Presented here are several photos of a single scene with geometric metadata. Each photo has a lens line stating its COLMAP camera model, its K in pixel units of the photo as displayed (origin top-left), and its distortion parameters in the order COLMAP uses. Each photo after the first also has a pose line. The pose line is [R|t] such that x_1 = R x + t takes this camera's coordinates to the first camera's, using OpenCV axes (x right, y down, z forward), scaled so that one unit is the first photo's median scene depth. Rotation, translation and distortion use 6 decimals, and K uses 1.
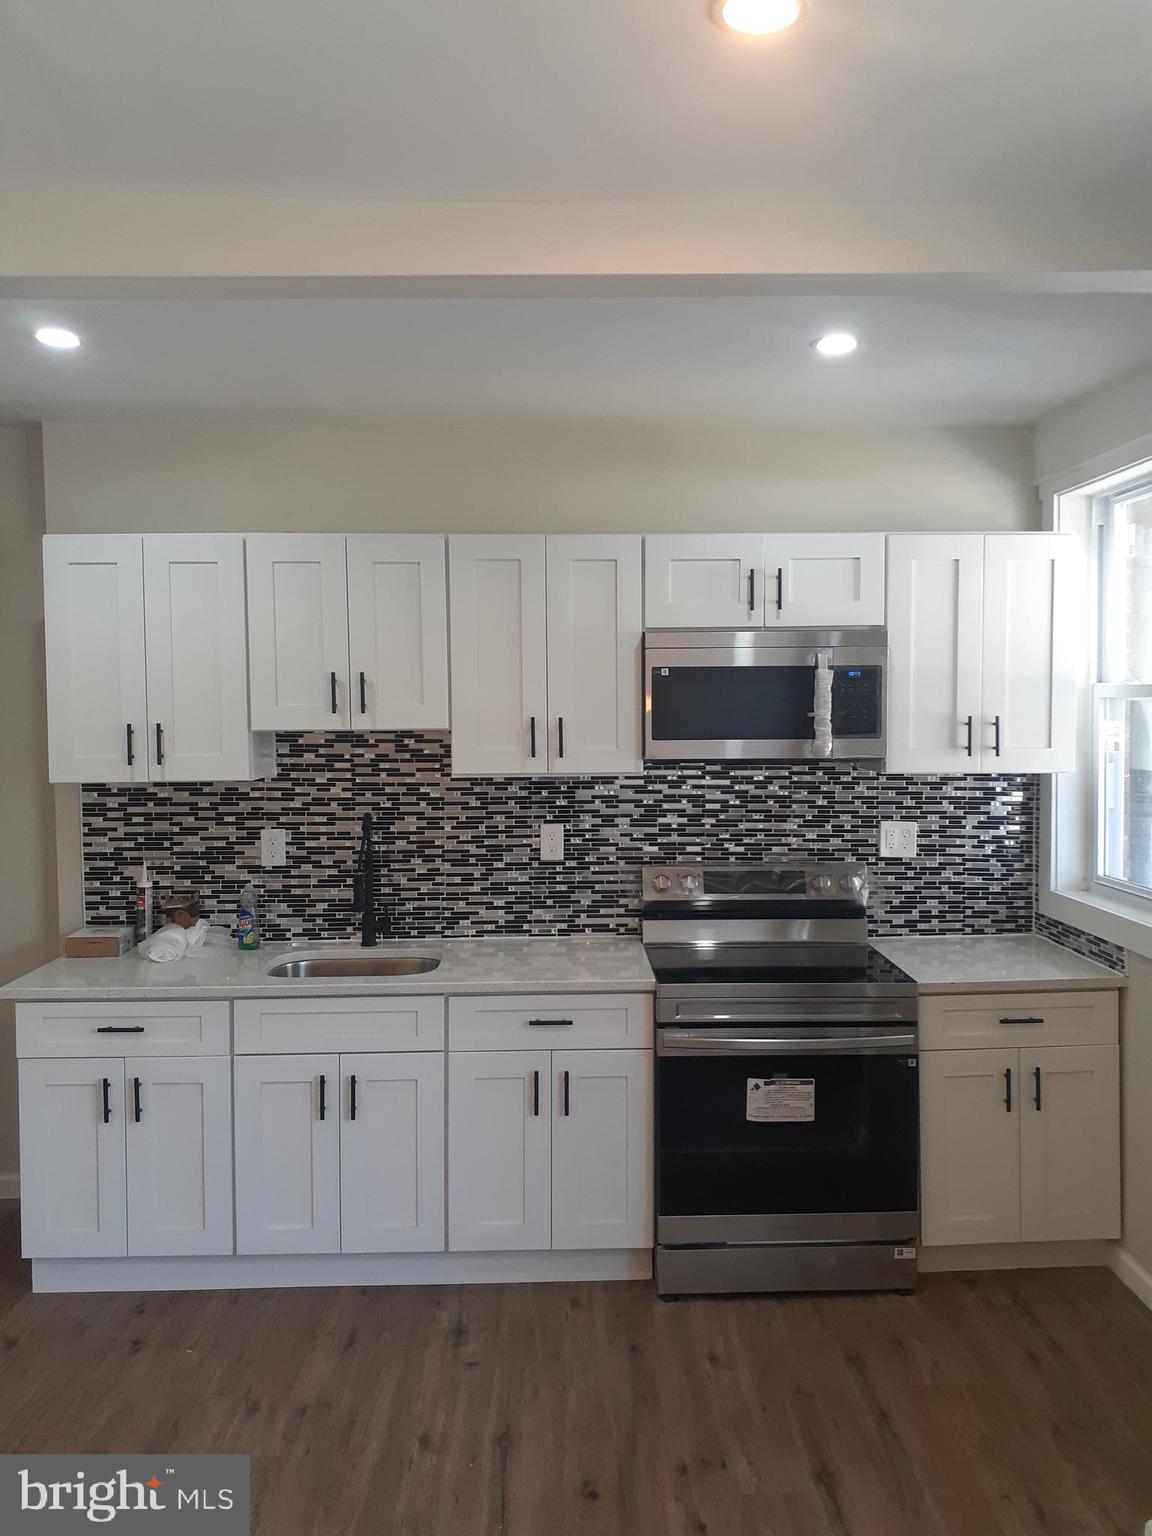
lens RADIAL K [[1223.8, 0, 608.5], [0, 1223.8, 765.8], [0, 0, 1]] dist [0.194417, -0.241476]
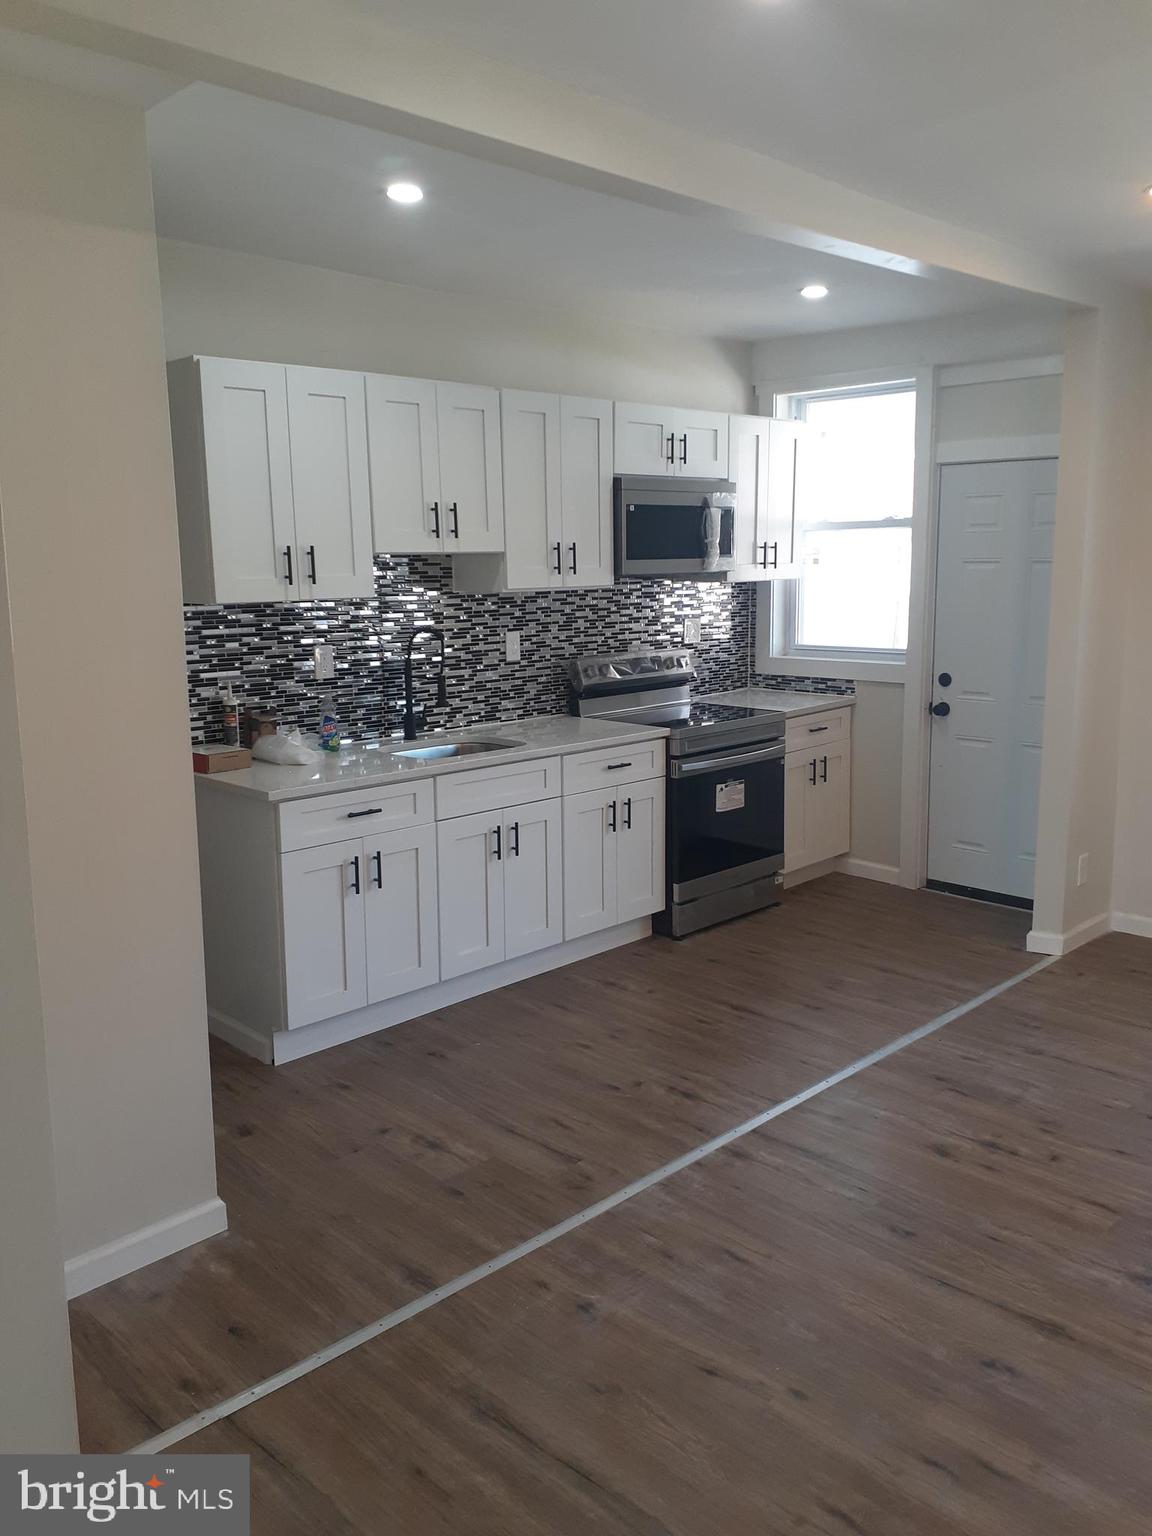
lens RADIAL K [[1223.8, 0, 608.5], [0, 1223.8, 765.8], [0, 0, 1]] dist [0.194417, -0.241476]
pose [[0.730641, -0.120090, 0.672118, -0.838814], [0.030470, 0.989165, 0.143614, 0.006089], [-0.682082, -0.084451, 0.726383, 0.010366]]
